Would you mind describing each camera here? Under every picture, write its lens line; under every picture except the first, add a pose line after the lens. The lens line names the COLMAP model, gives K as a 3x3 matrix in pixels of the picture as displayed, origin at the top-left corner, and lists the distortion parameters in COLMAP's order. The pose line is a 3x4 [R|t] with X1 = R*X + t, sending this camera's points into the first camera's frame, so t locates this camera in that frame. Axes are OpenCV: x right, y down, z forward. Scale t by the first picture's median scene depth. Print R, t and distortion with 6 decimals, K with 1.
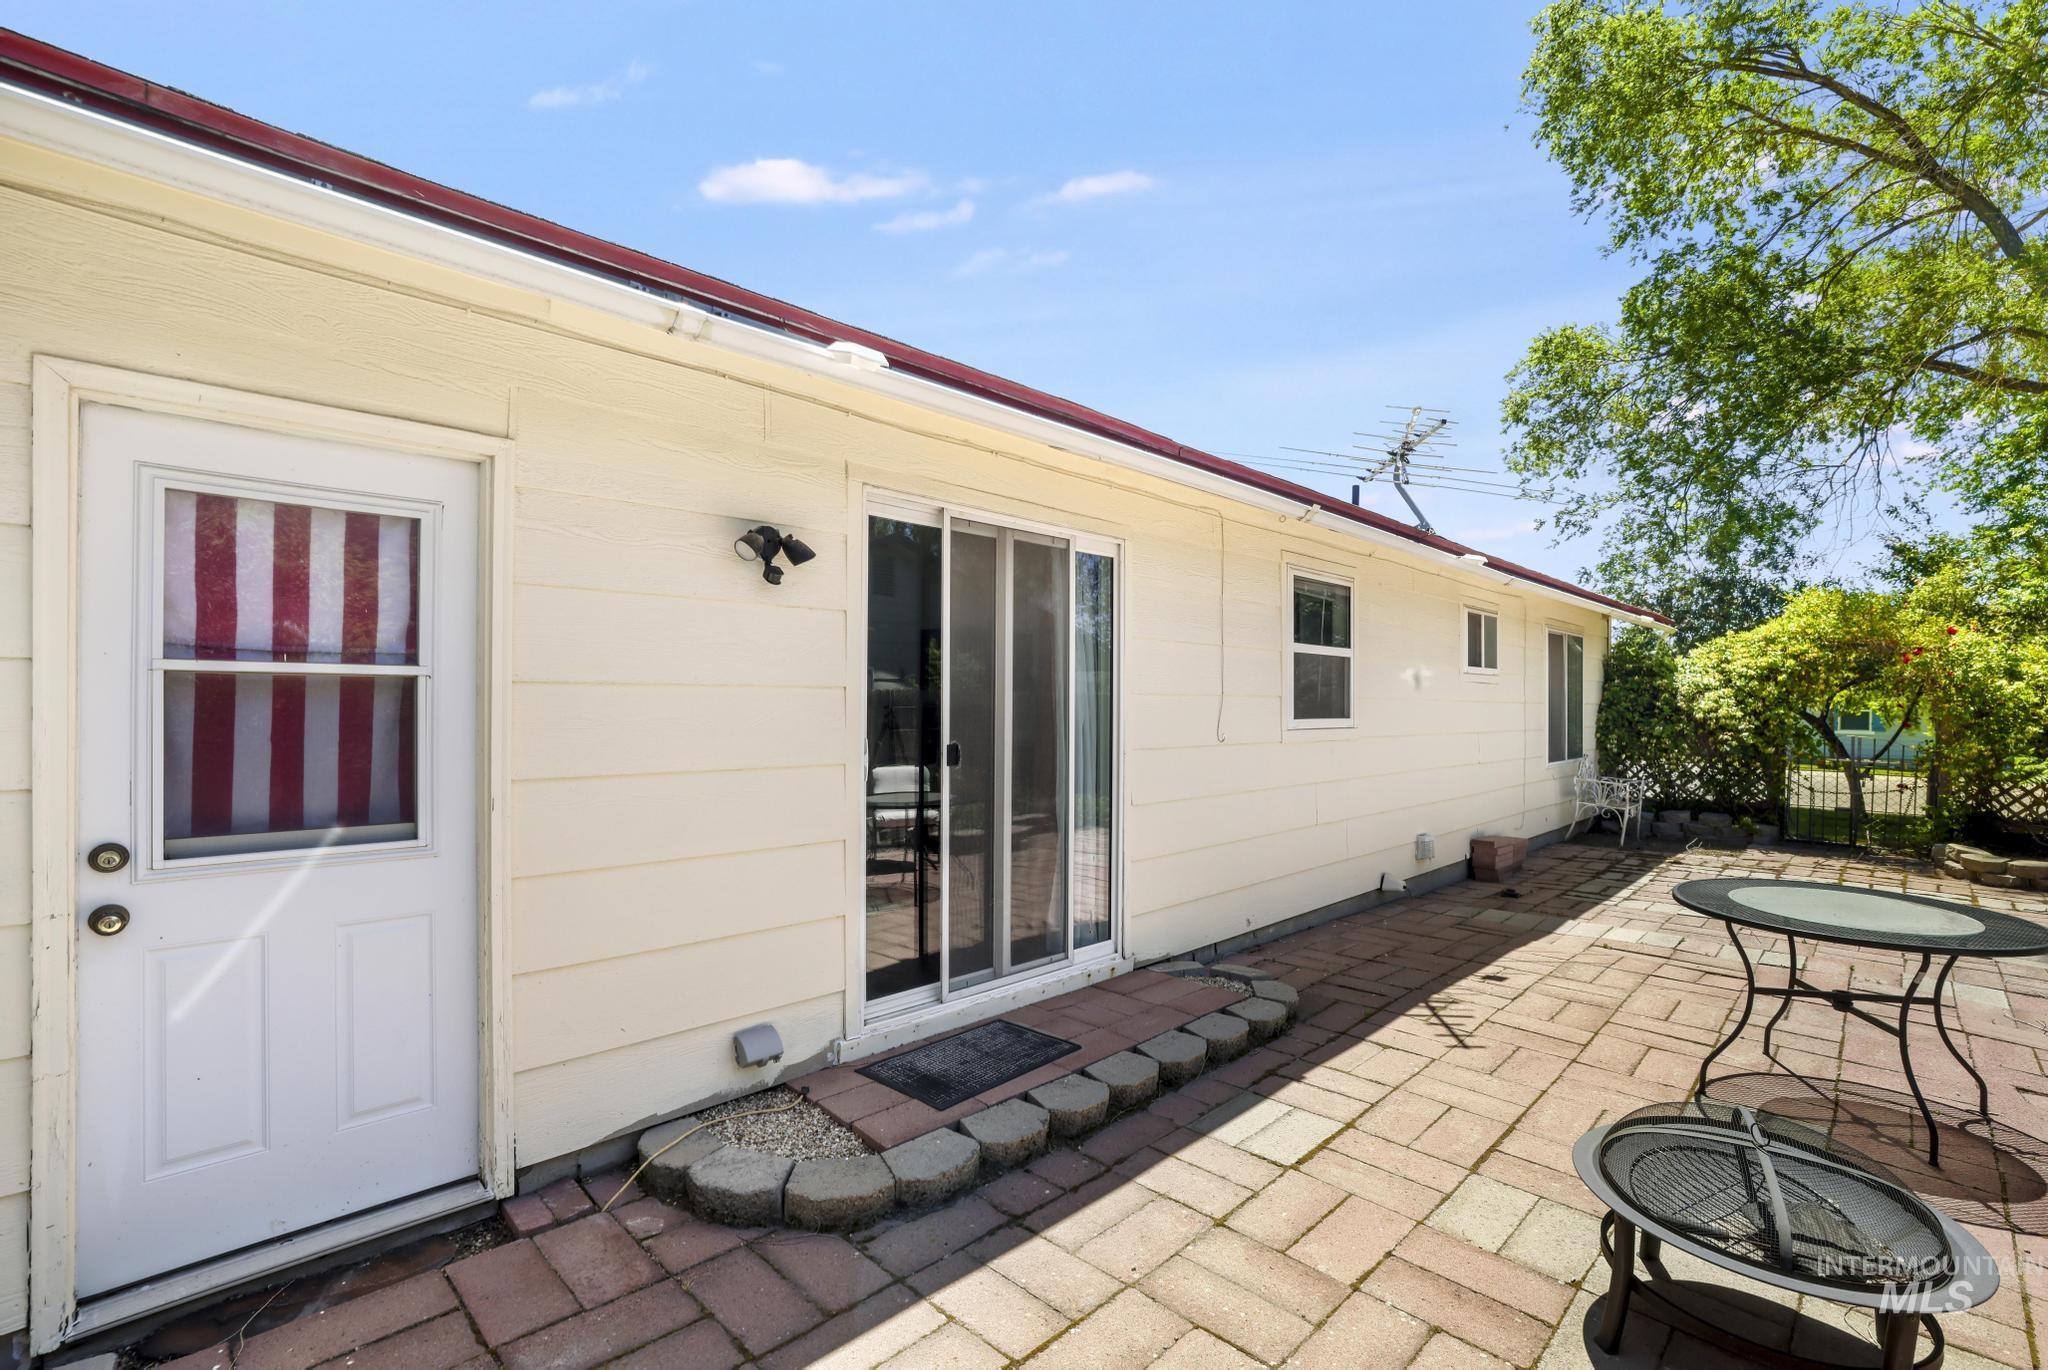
lens RADIAL K [[940.3, 0, 1016.8], [0, 940.3, 680.7], [0, 0, 1]] dist [-0.076009, 0.043082]
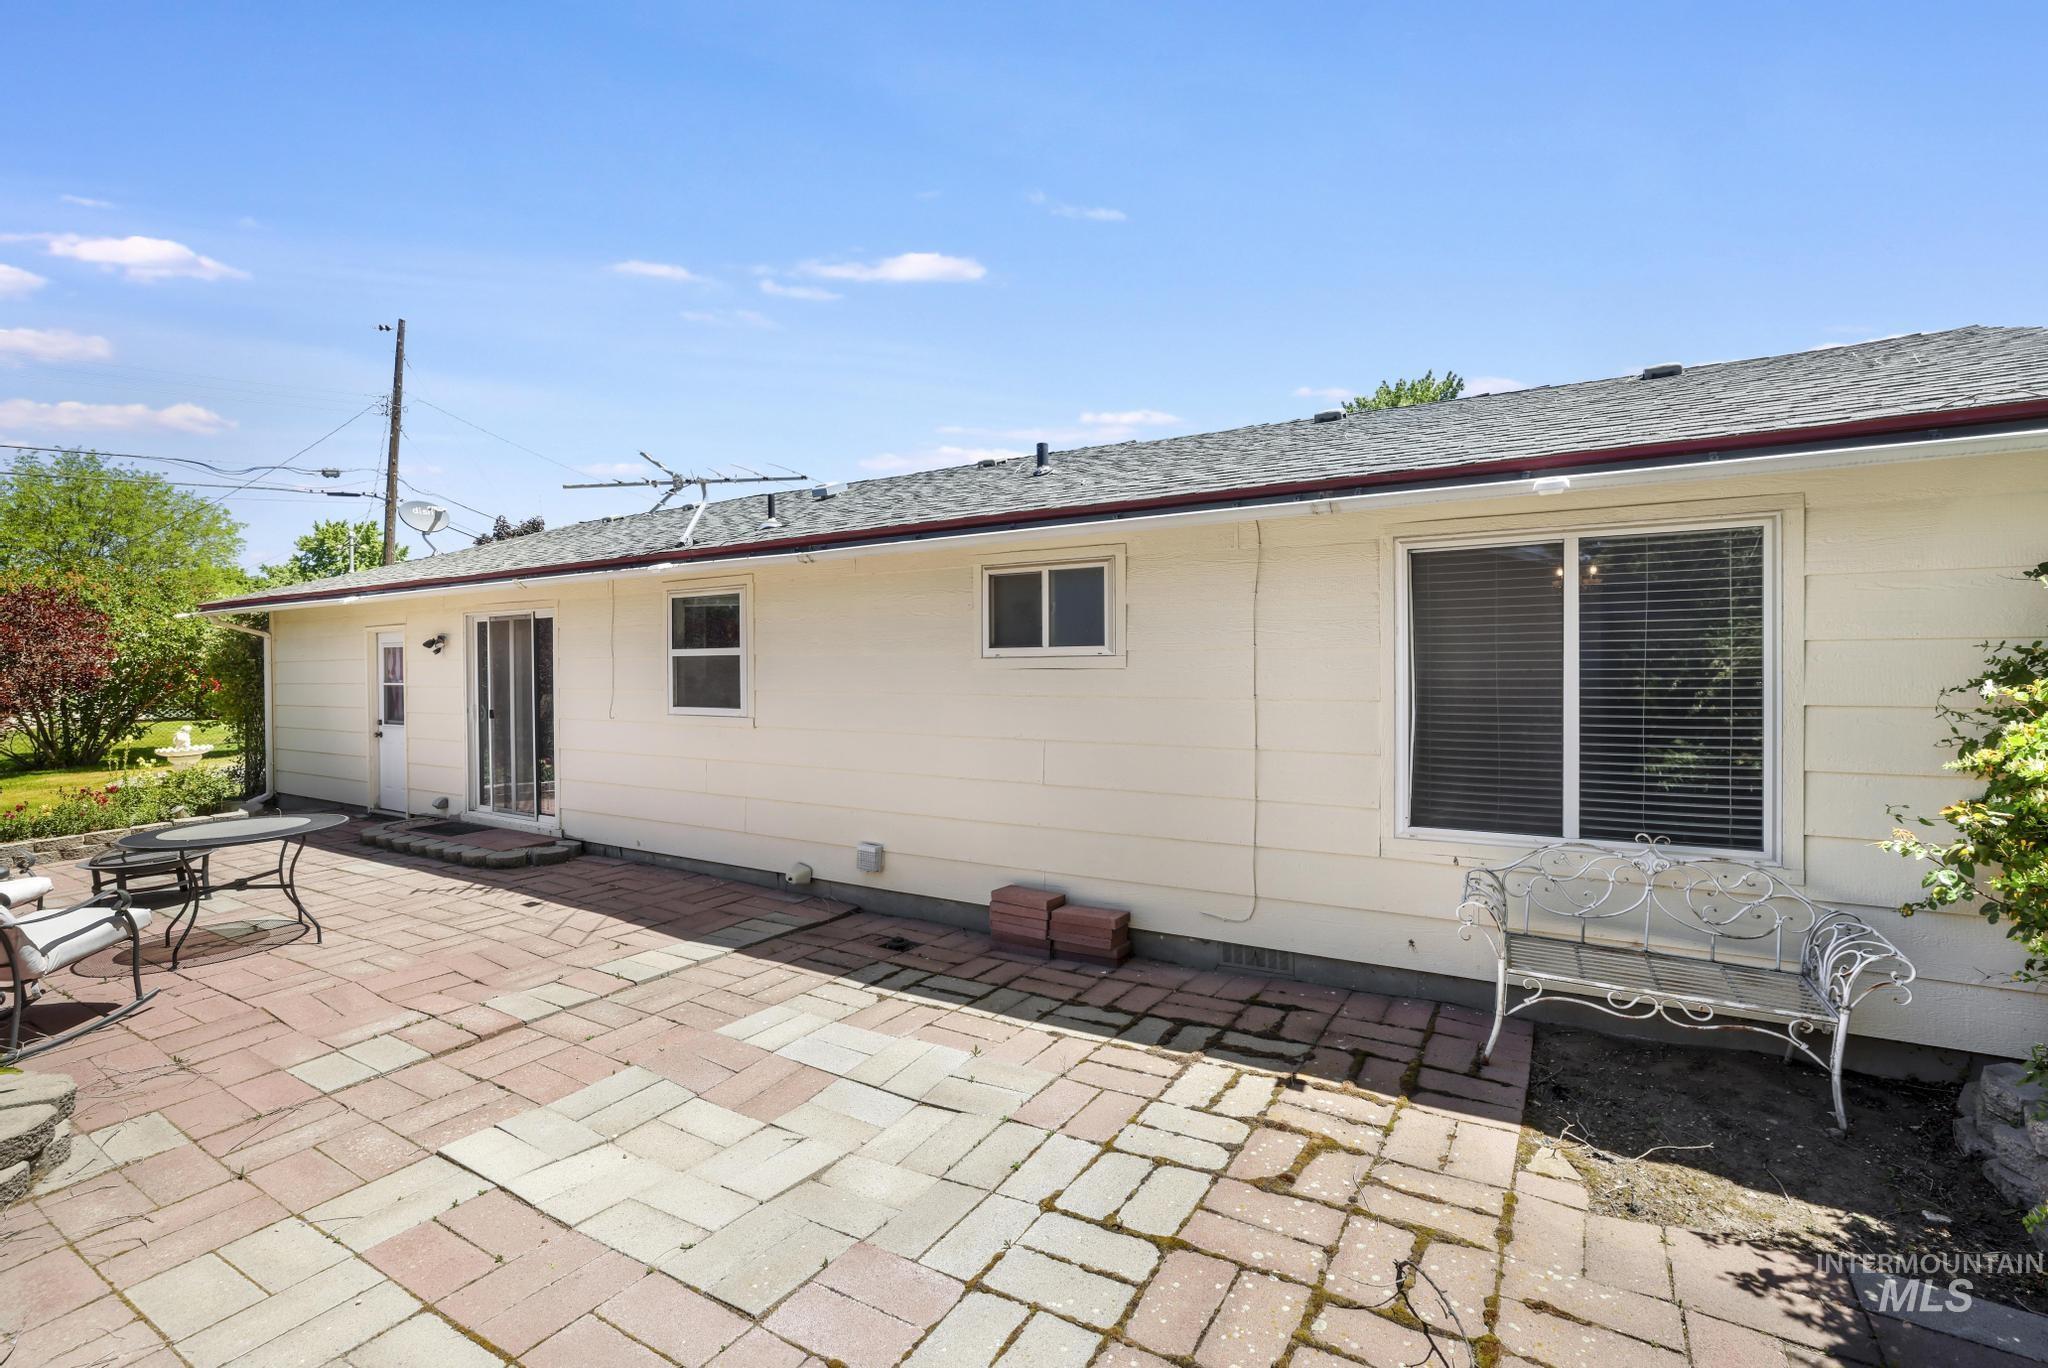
lens RADIAL K [[940.3, 0, 1016.8], [0, 940.3, 679.7], [0, 0, 1]] dist [-0.076009, 0.043082]
pose [[0.231047, -0.015475, -0.972819, 1.045766], [0.016185, 0.999796, -0.012060, 0.016300], [0.972808, -0.012958, 0.231251, 0.716216]]
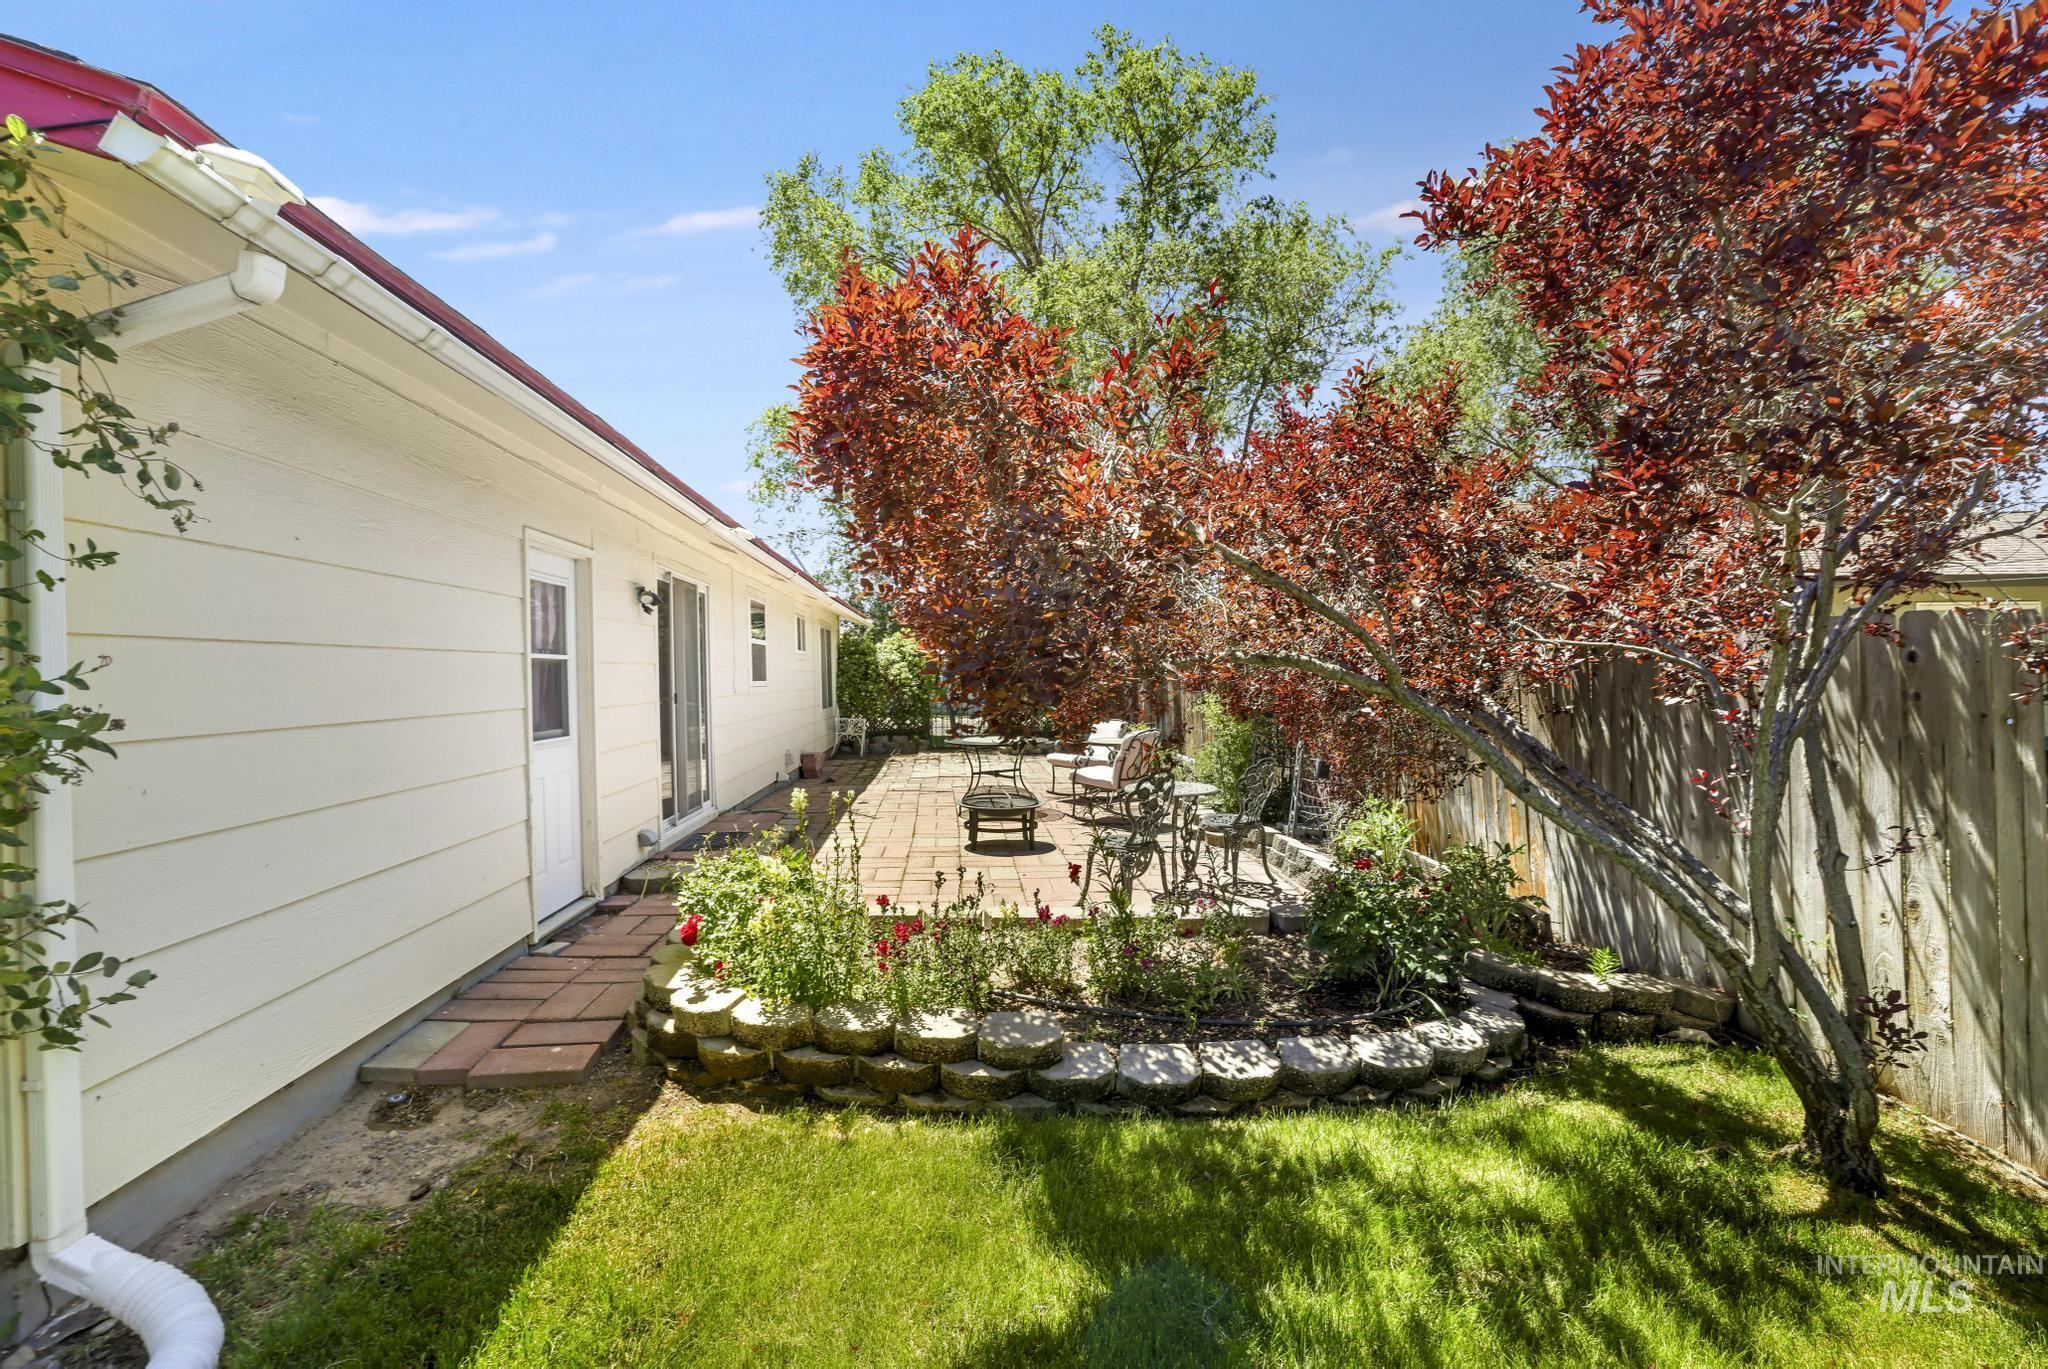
lens RADIAL K [[940.3, 0, 1016.8], [0, 940.3, 680.2], [0, 0, 1]] dist [-0.076009, 0.043082]
pose [[0.657641, -0.034089, 0.752559, -0.409961], [0.020099, 0.999414, 0.027706, -0.000572], [-0.753063, -0.003095, 0.657941, -0.317349]]
